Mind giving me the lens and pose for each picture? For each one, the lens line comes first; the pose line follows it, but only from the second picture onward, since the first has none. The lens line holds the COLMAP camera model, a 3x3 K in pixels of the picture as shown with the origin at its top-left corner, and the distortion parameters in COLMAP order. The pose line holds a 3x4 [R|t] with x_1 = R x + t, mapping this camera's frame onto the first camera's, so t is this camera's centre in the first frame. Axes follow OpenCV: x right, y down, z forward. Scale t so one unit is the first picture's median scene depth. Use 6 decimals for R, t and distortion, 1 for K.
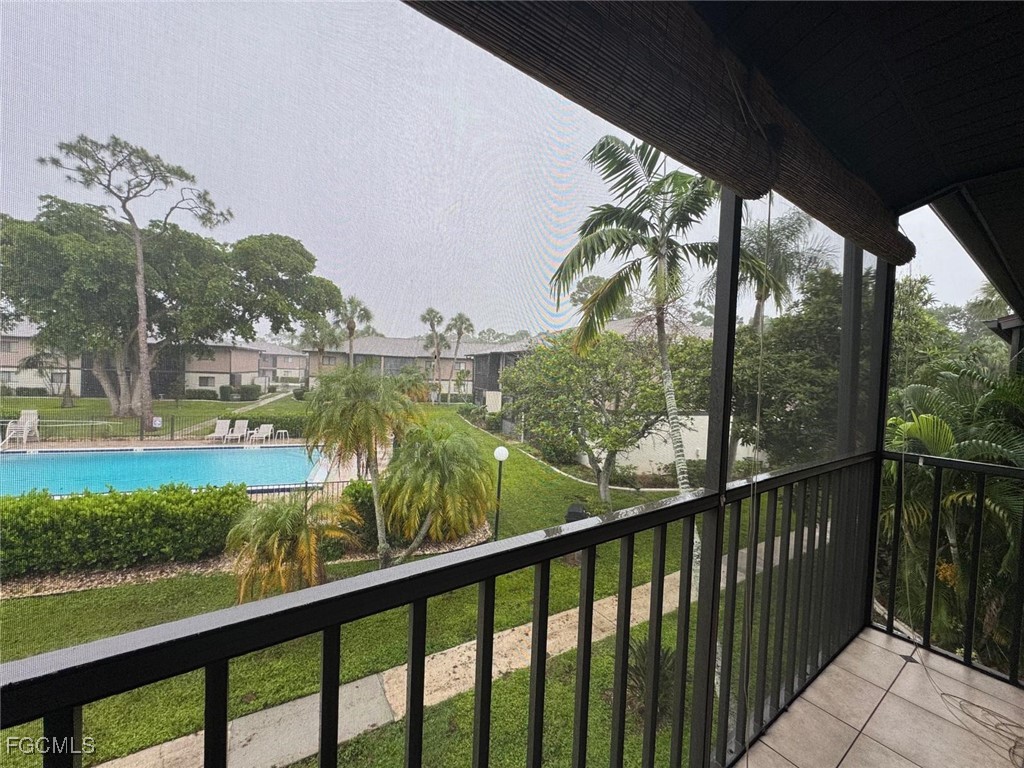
lens RADIAL K [[417.0, 0, 512.9], [0, 417.0, 385.1], [0, 0, 1]] dist [0.003391, 0.000964]
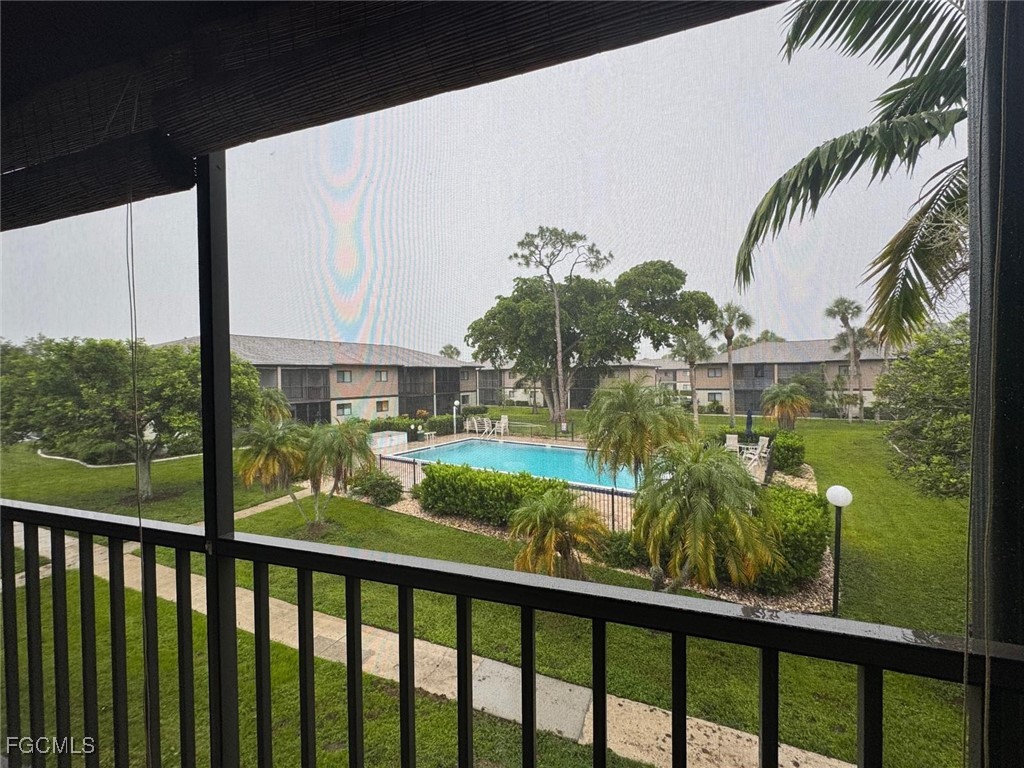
lens RADIAL K [[417.0, 0, 512.5], [0, 417.0, 384.2], [0, 0, 1]] dist [0.003391, 0.000964]
pose [[0.591020, -0.033162, -0.805975, 0.111191], [0.008427, 0.999354, -0.034939, -0.001526], [0.806613, 0.013857, 0.590917, 0.069837]]
